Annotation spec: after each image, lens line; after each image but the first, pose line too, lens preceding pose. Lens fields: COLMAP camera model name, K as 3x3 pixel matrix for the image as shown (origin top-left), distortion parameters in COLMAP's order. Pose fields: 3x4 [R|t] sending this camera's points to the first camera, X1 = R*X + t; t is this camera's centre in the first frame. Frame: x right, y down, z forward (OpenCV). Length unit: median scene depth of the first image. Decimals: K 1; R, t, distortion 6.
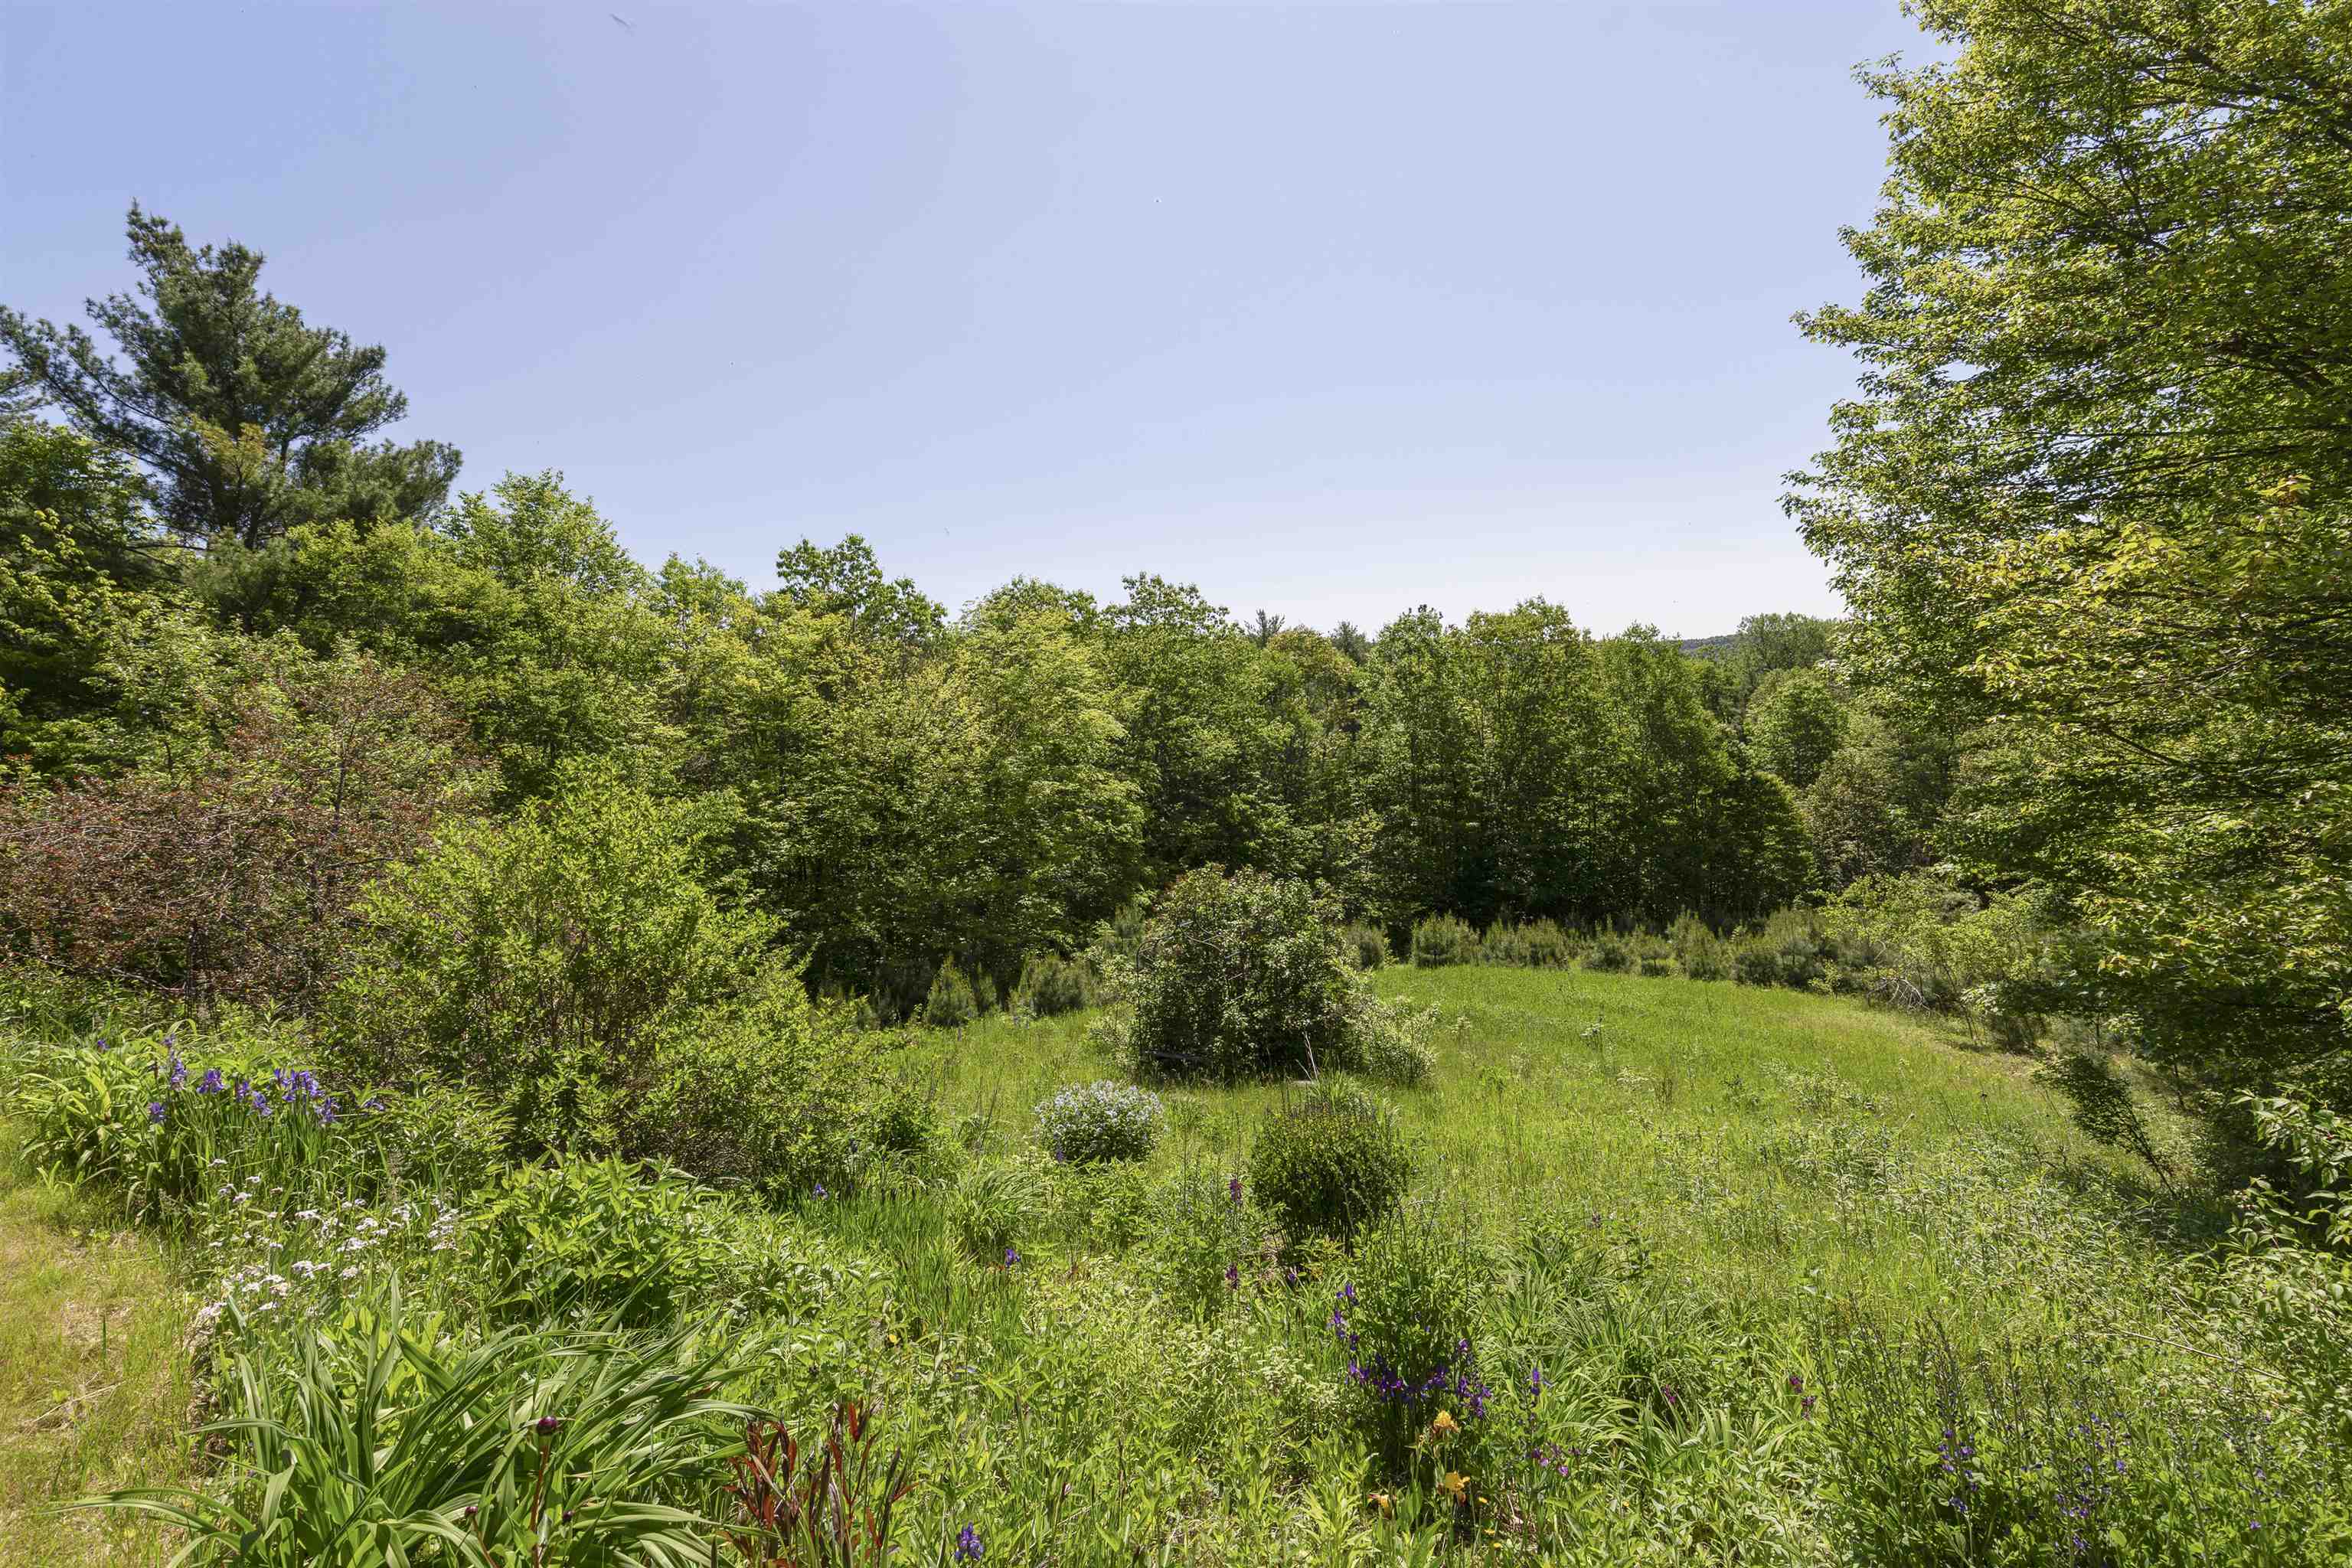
lens RADIAL K [[1061.2, 0, 1175.9], [0, 1061.2, 805.7], [0, 0, 1]] dist [-0.001430, -0.000203]
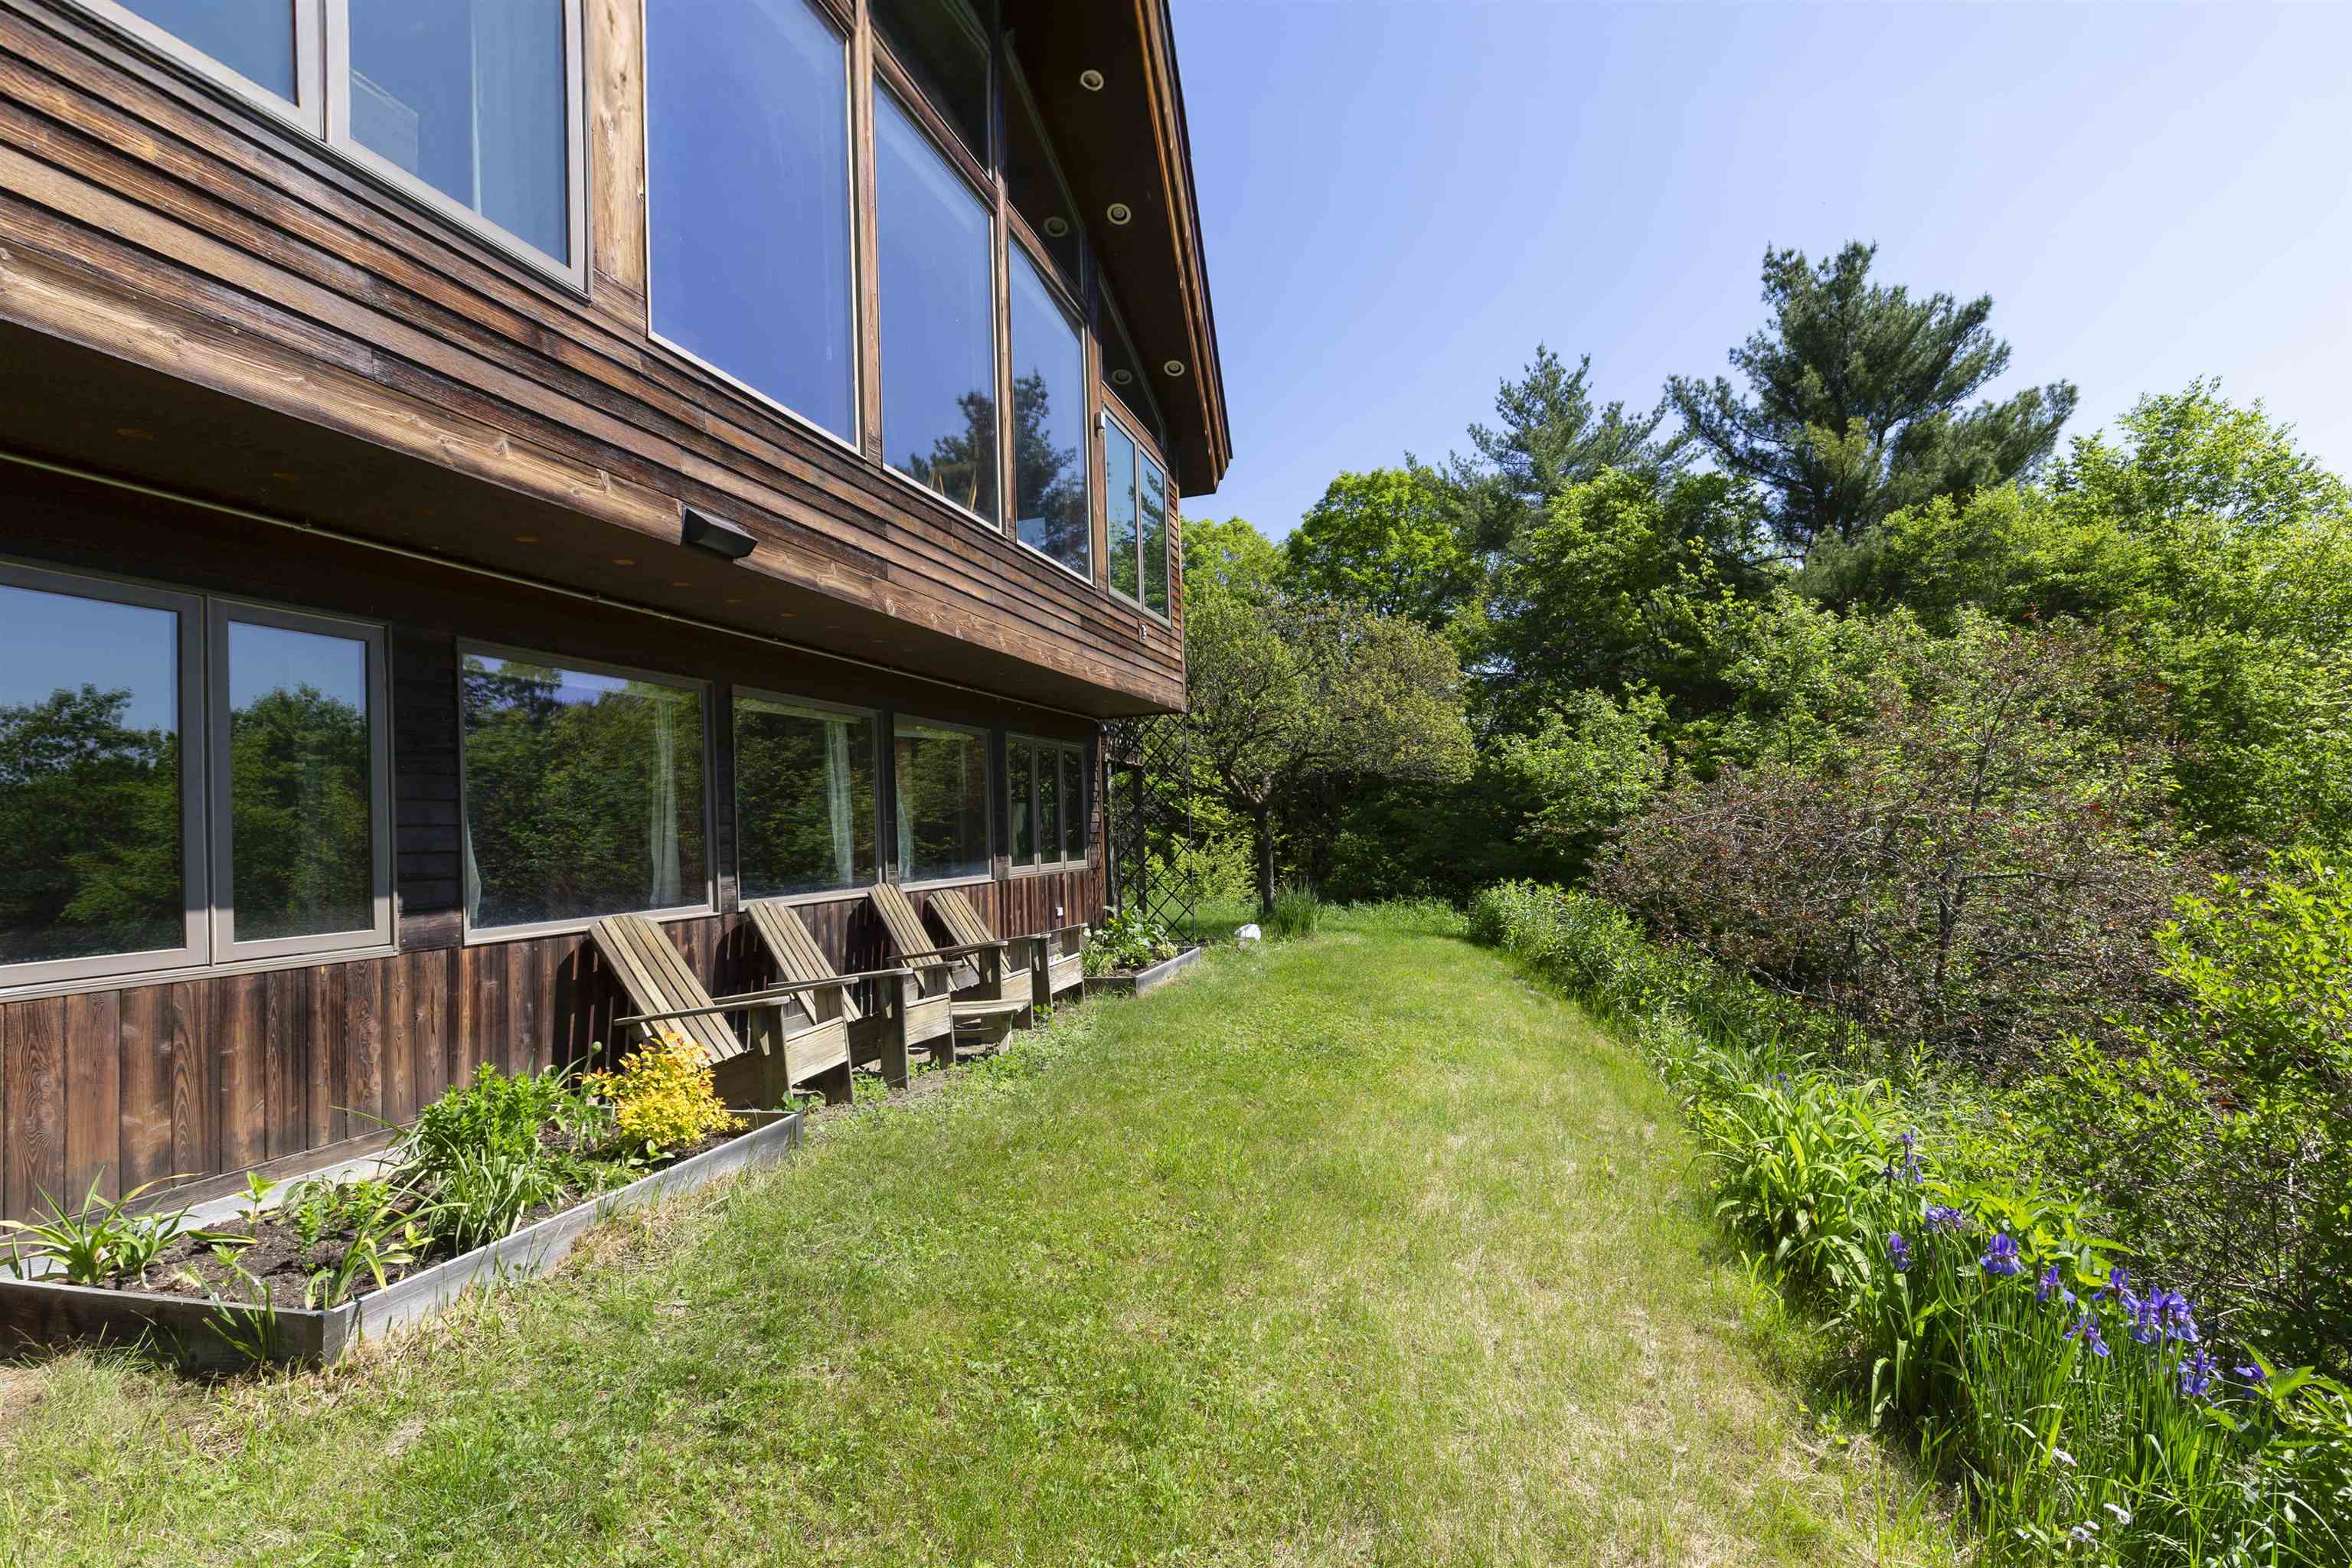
lens RADIAL K [[1061.2, 0, 1175.9], [0, 1061.2, 805.7], [0, 0, 1]] dist [-0.001430, -0.000203]
pose [[0.319161, 0.037751, -0.946948, -0.114112], [-0.040307, 0.998843, 0.026235, 0.002878], [0.946843, 0.029795, 0.320313, 0.082389]]
